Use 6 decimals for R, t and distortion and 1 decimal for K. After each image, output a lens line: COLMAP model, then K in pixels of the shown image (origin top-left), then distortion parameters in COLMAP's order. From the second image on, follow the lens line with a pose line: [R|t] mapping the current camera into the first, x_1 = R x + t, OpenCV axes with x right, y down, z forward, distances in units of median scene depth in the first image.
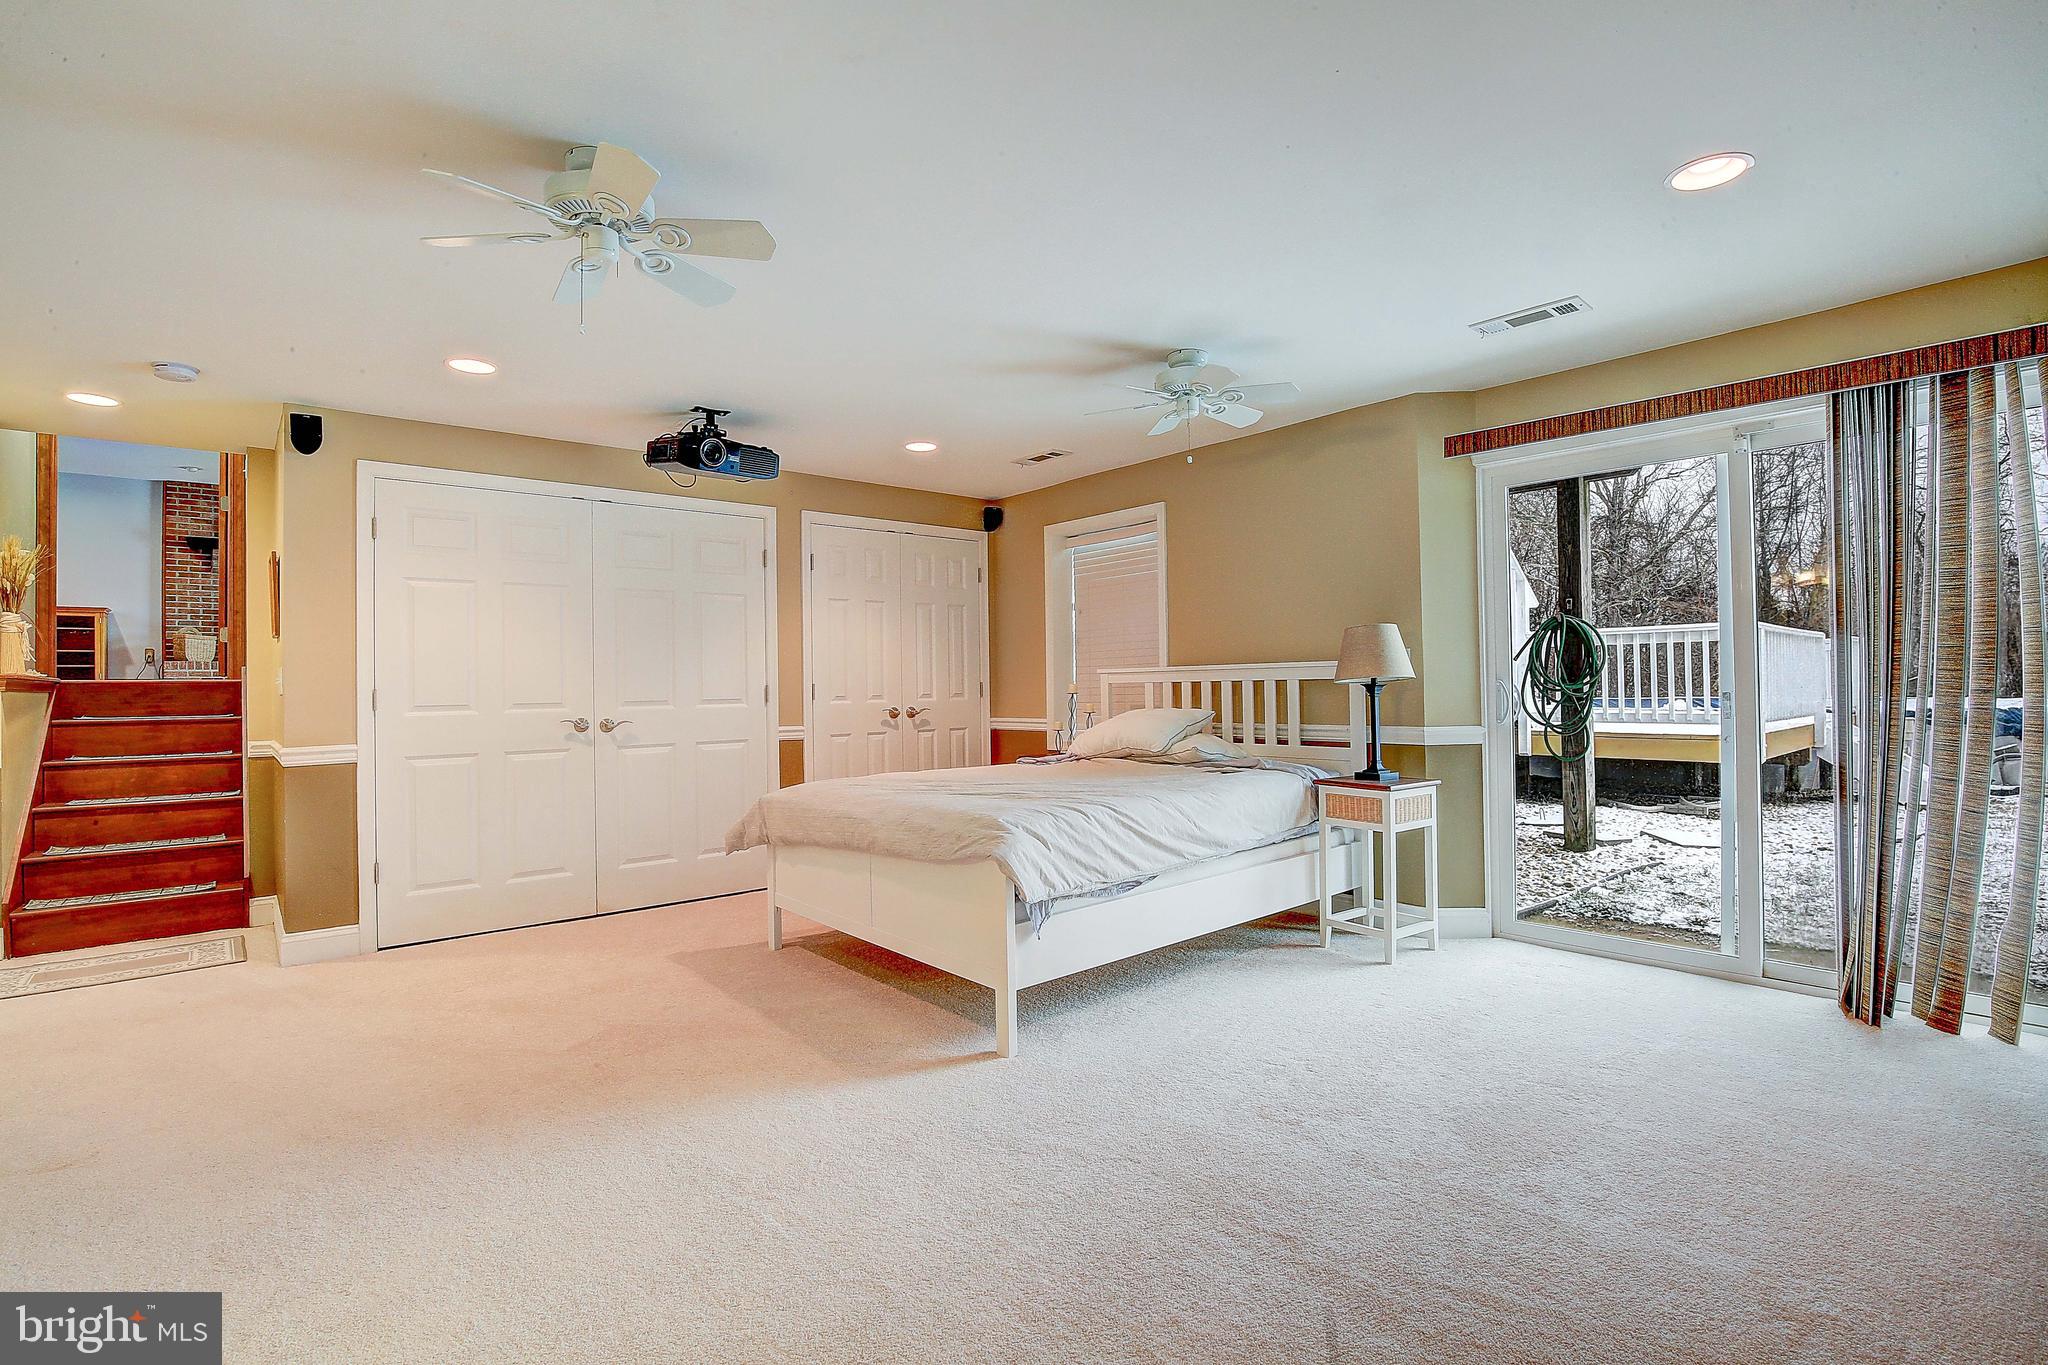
lens RADIAL K [[940.7, 0, 1020.0], [0, 940.7, 680.4], [0, 0, 1]] dist [-0.037293, 0.004408]
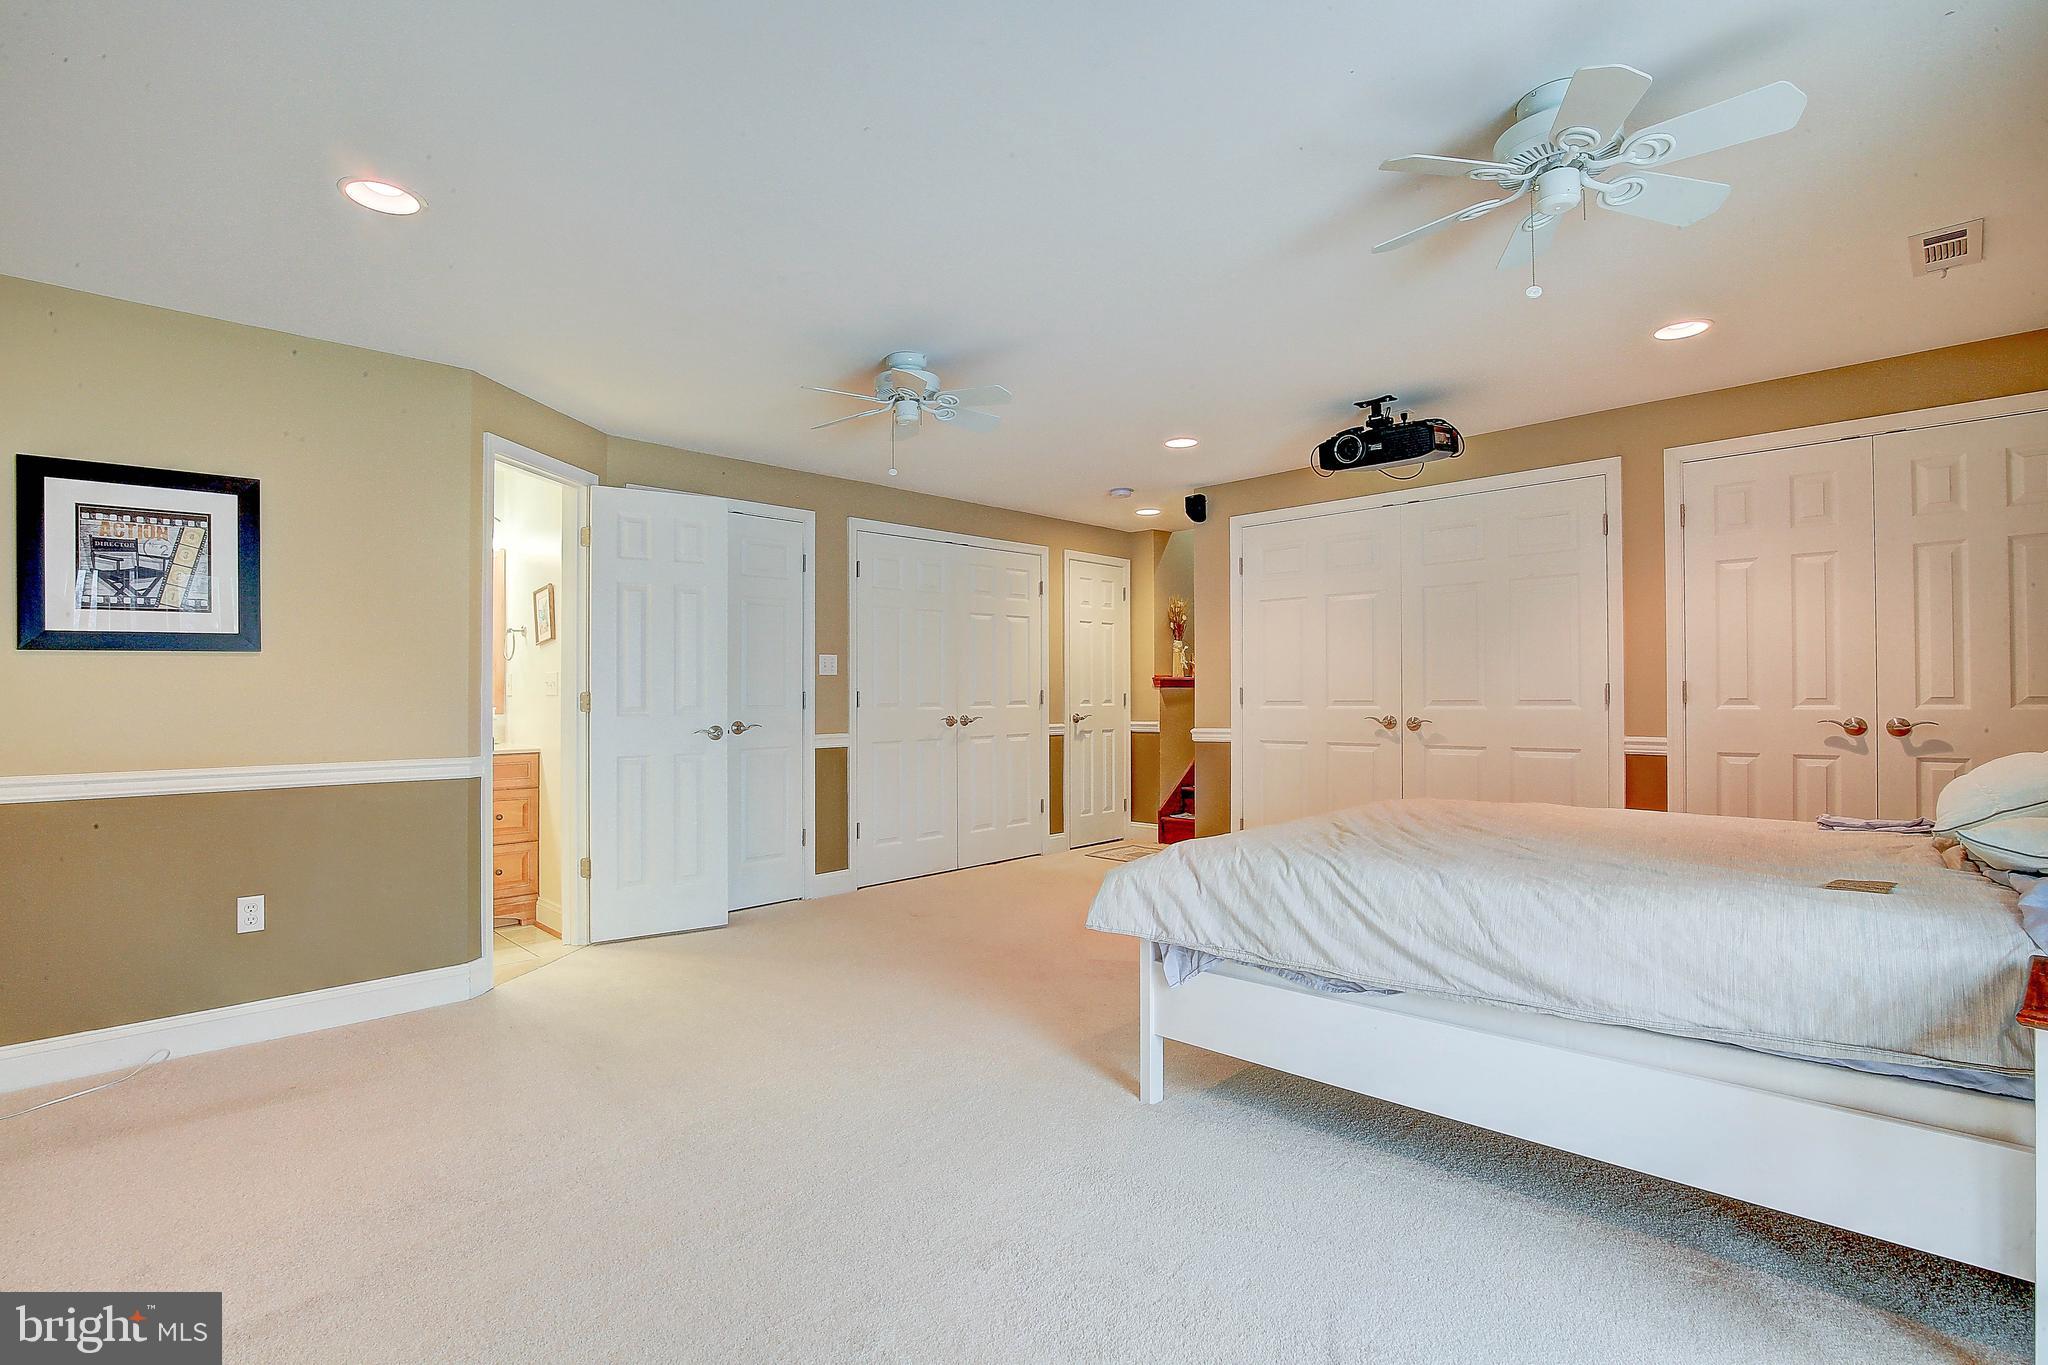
lens RADIAL K [[940.7, 0, 1025.1], [0, 940.7, 678.1], [0, 0, 1]] dist [-0.037293, 0.004408]
pose [[0.094500, -0.002825, -0.995521, 0.590545], [0.012882, 0.999916, -0.001615, -0.005782], [0.995442, -0.012672, 0.094529, 0.542613]]
